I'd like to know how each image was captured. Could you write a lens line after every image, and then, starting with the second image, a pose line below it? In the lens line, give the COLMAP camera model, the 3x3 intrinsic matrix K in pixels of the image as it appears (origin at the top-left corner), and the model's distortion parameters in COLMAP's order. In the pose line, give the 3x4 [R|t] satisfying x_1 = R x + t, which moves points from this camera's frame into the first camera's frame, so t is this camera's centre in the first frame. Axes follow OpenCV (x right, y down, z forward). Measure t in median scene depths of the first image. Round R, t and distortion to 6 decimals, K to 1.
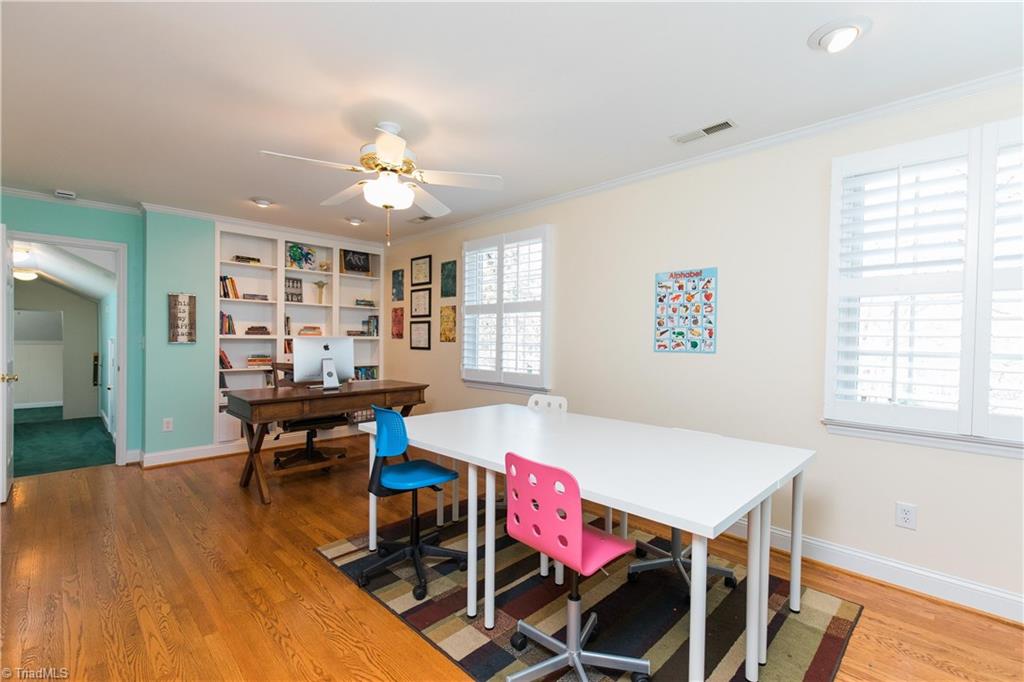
lens RADIAL K [[465.6, 0, 514.5], [0, 465.6, 342.4], [0, 0, 1]] dist [0.004196, -0.000295]
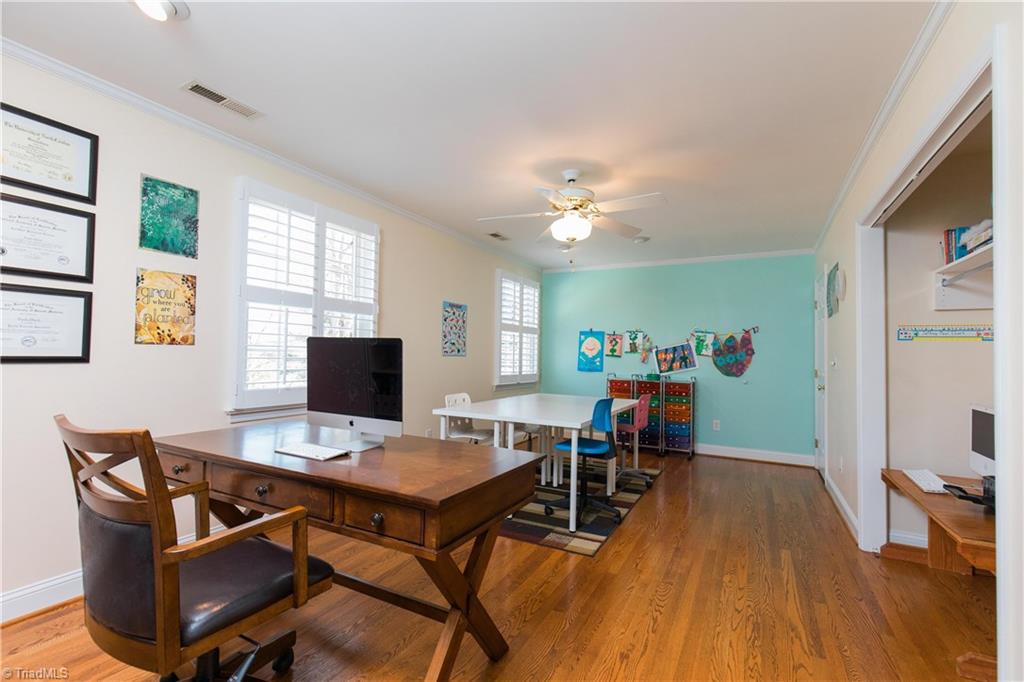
lens RADIAL K [[465.6, 0, 513.0], [0, 465.6, 344.9], [0, 0, 1]] dist [0.004196, -0.000295]
pose [[-0.308614, 0.004854, 0.951175, -1.128339], [-0.016451, 0.999810, -0.010439, -0.002162], [-0.951045, -0.018869, -0.308476, 1.249004]]
